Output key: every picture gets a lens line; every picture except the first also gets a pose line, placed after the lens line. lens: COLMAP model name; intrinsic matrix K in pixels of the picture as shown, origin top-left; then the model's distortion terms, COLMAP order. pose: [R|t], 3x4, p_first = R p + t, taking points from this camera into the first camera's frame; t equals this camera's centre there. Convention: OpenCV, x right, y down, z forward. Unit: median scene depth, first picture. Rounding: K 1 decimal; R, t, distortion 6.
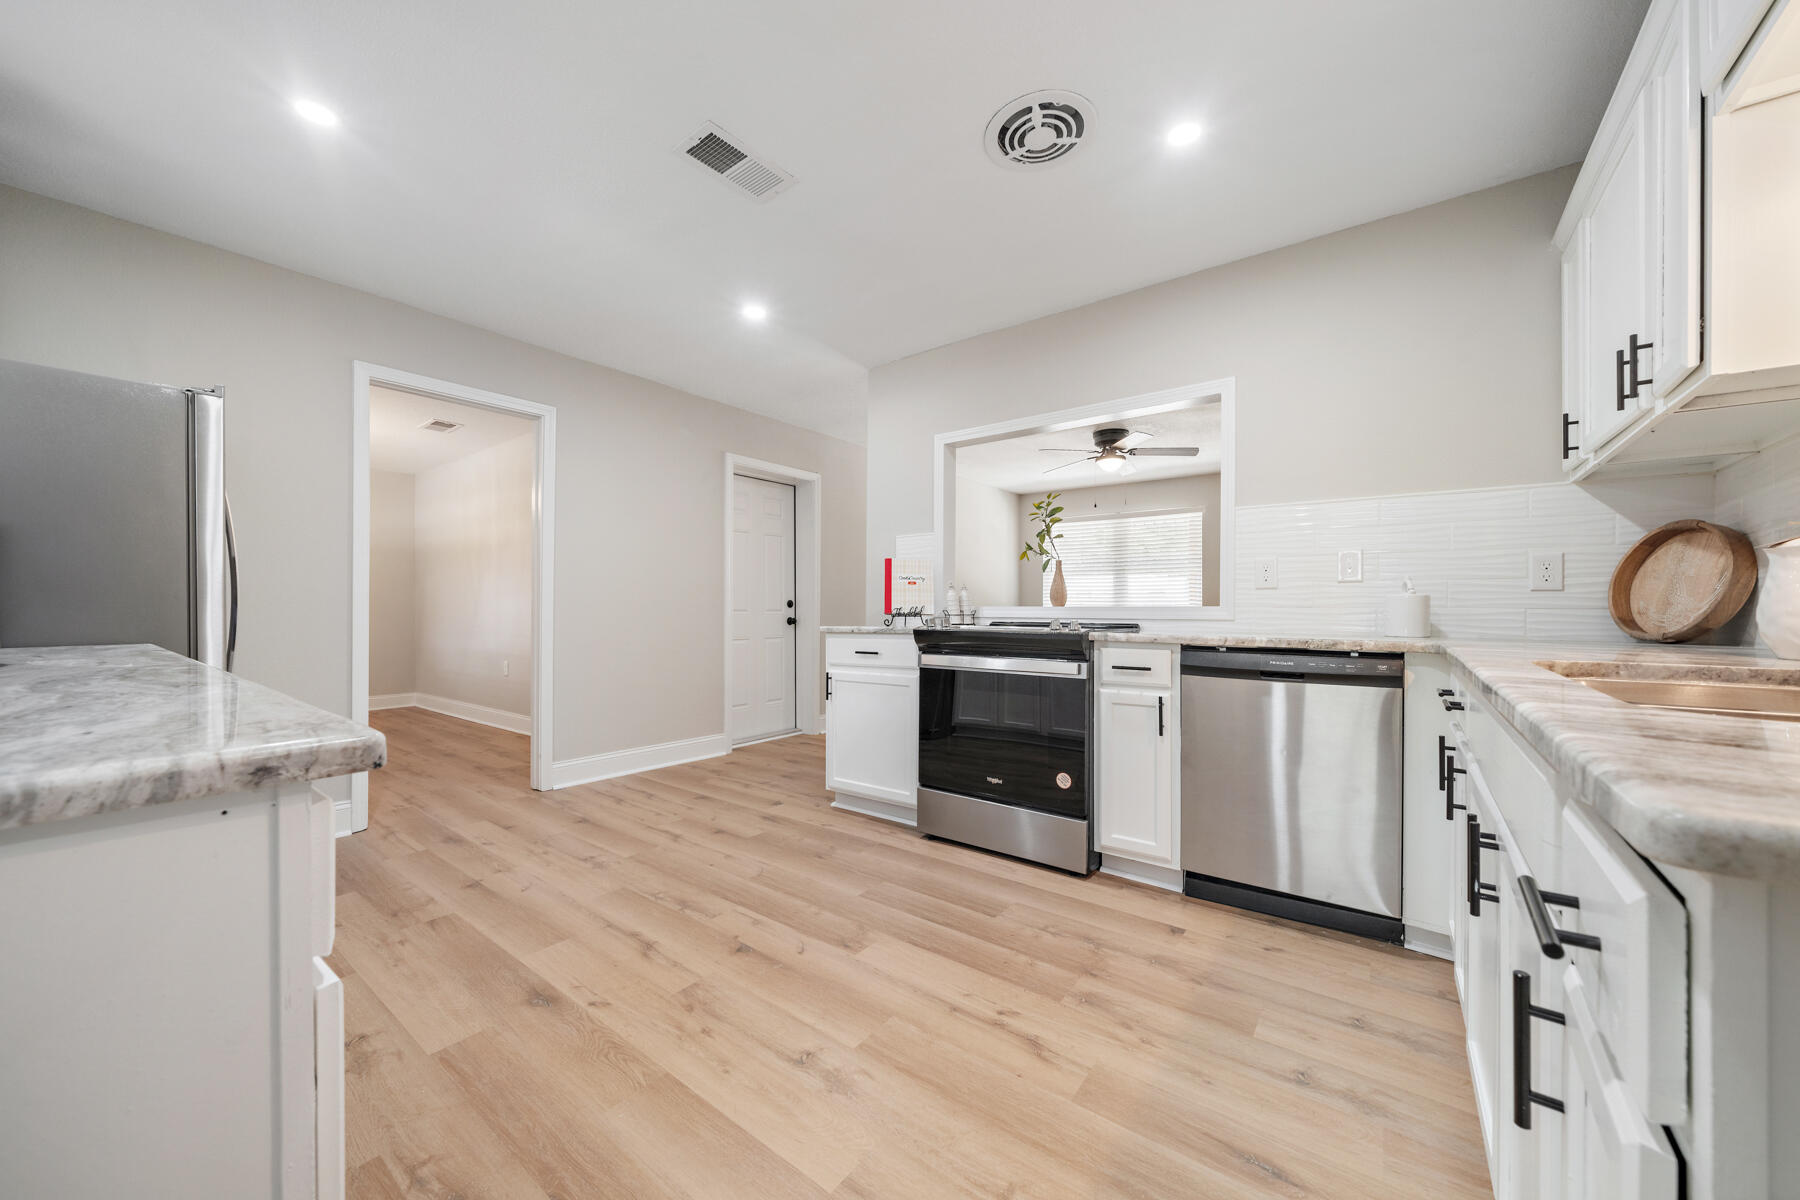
lens RADIAL K [[662.9, 0, 902.8], [0, 662.9, 611.4], [0, 0, 1]] dist [-0.002596, -0.000244]
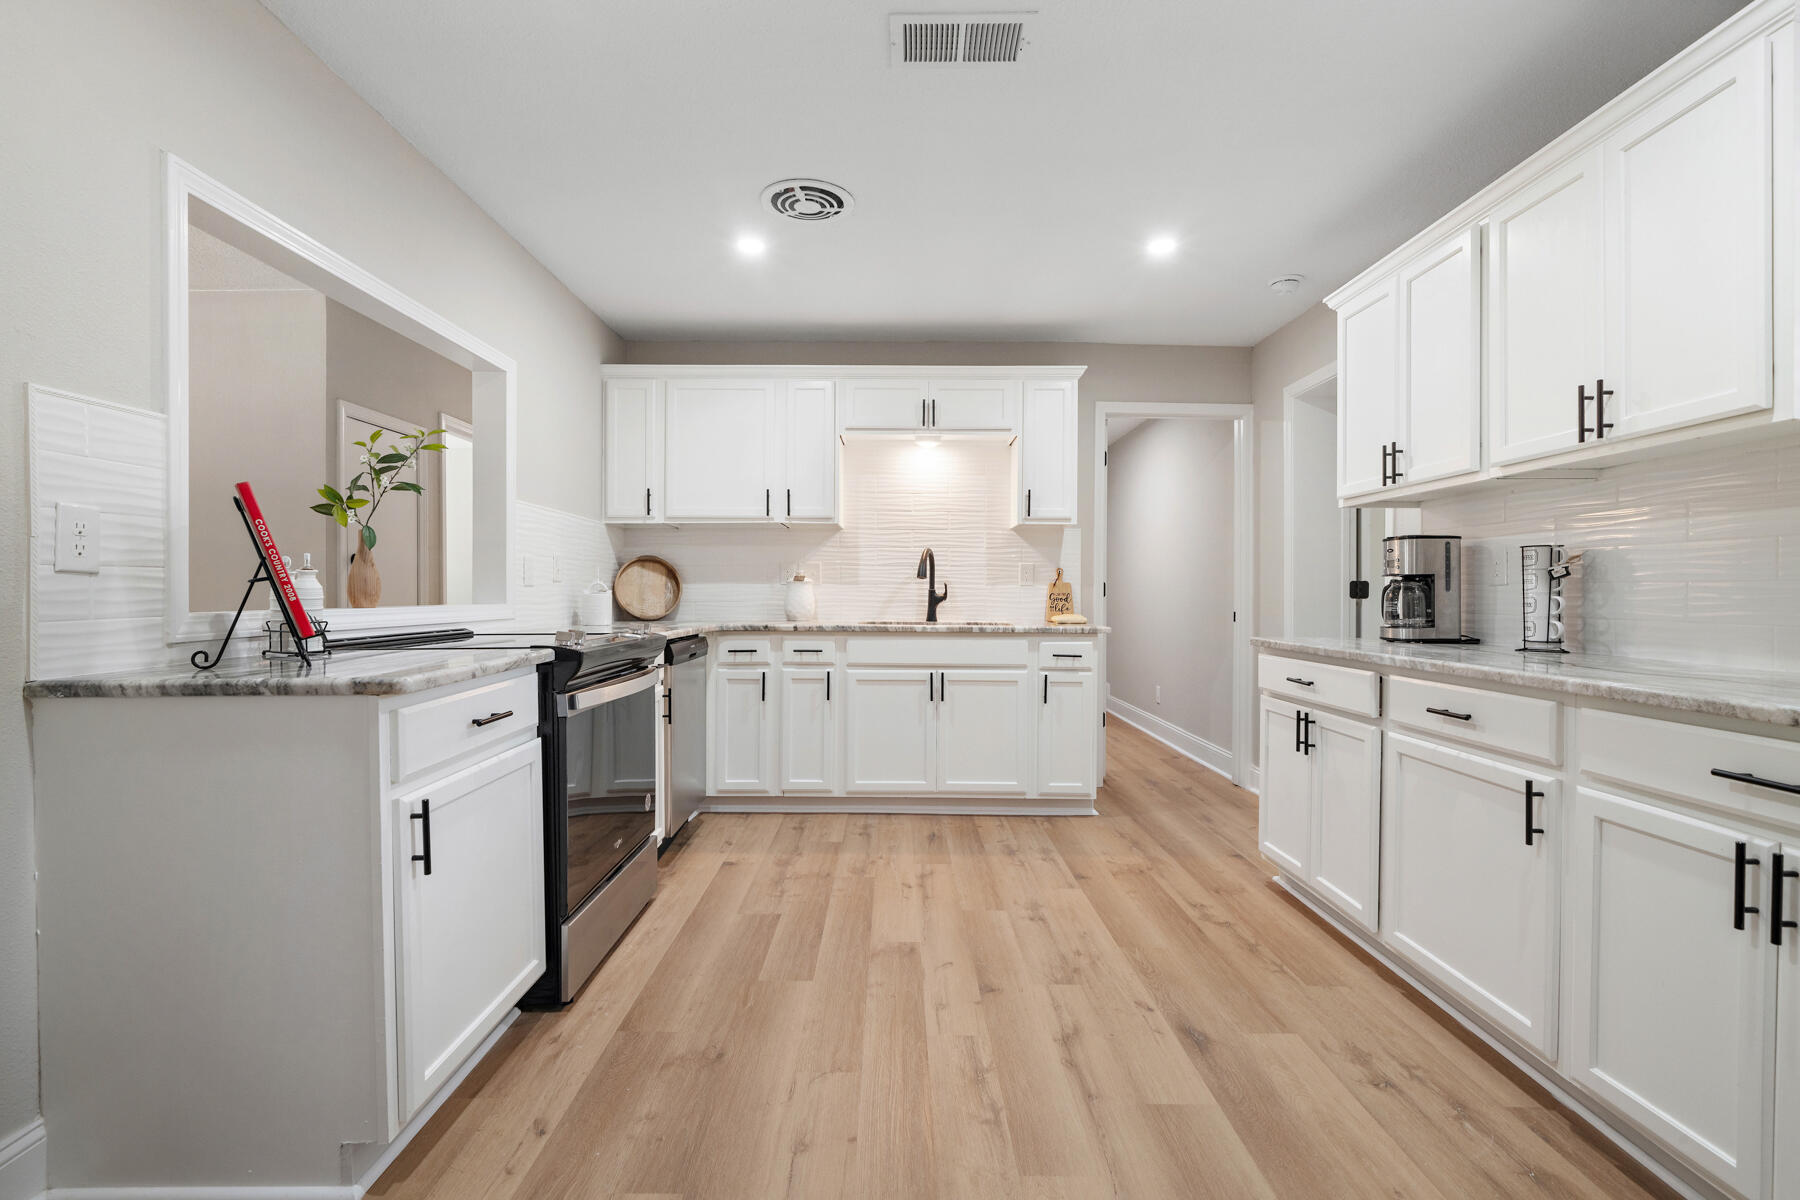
lens RADIAL K [[790.5, 0, 897.0], [0, 790.5, 594.5], [0, 0, 1]] dist [0.000662, -0.001307]
pose [[-0.606137, -0.005413, 0.795342, -1.031830], [-0.001499, 0.999983, 0.005663, -0.038756], [-0.795359, 0.002240, -0.606134, 1.764746]]
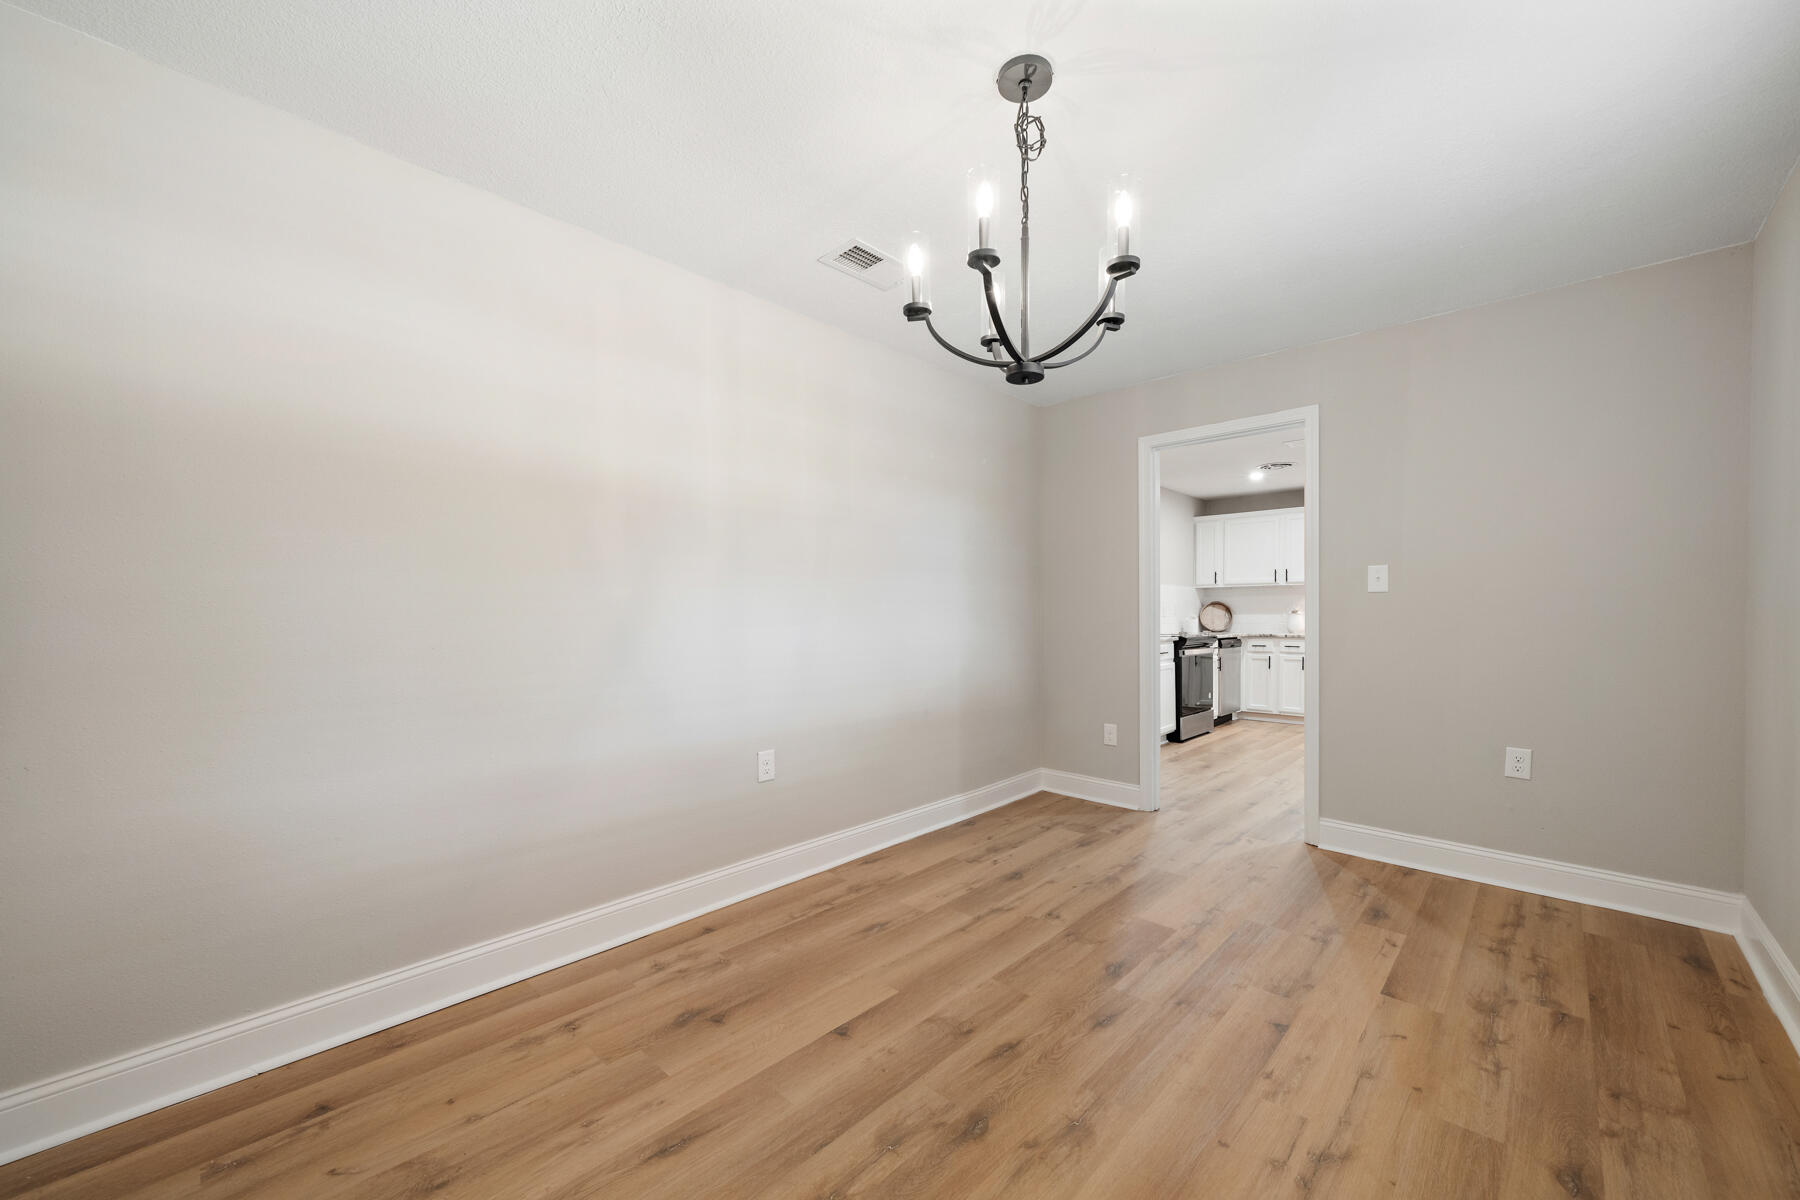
lens RADIAL K [[662.9, 0, 908.0], [0, 662.9, 607.2], [0, 0, 1]] dist [-0.002596, -0.000244]
pose [[0.121414, 0.001914, 0.992600, -3.043599], [0.000681, 0.999998, -0.002011, -0.090832], [-0.992602, 0.000920, 0.121413, 2.338631]]
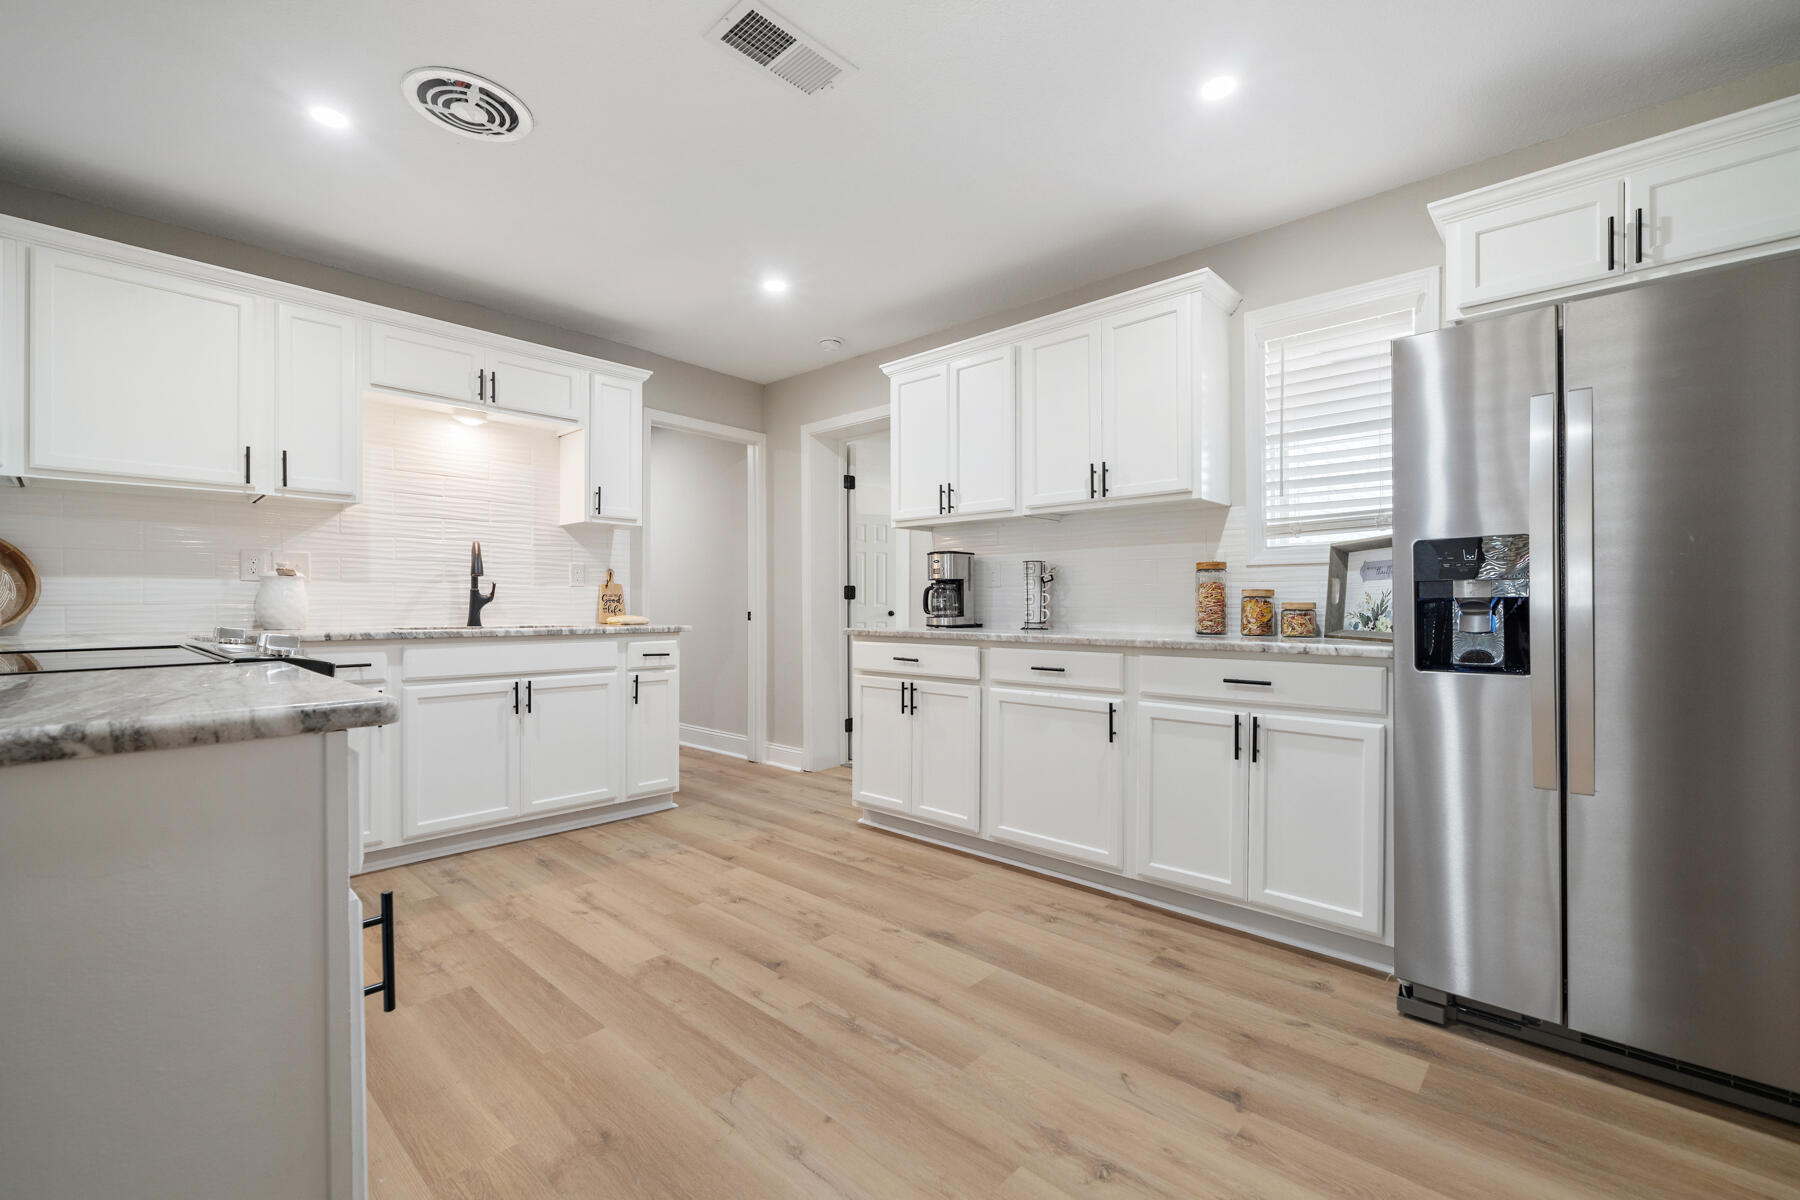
lens RADIAL K [[757.7, 0, 893.4], [0, 757.7, 604.3], [0, 0, 1]] dist [-0.003762, -0.000529]
pose [[-0.994656, -0.002336, 0.103216, -0.525589], [-0.001872, 0.999988, 0.004596, -0.013756], [-0.103225, 0.004378, -0.994648, 2.071307]]
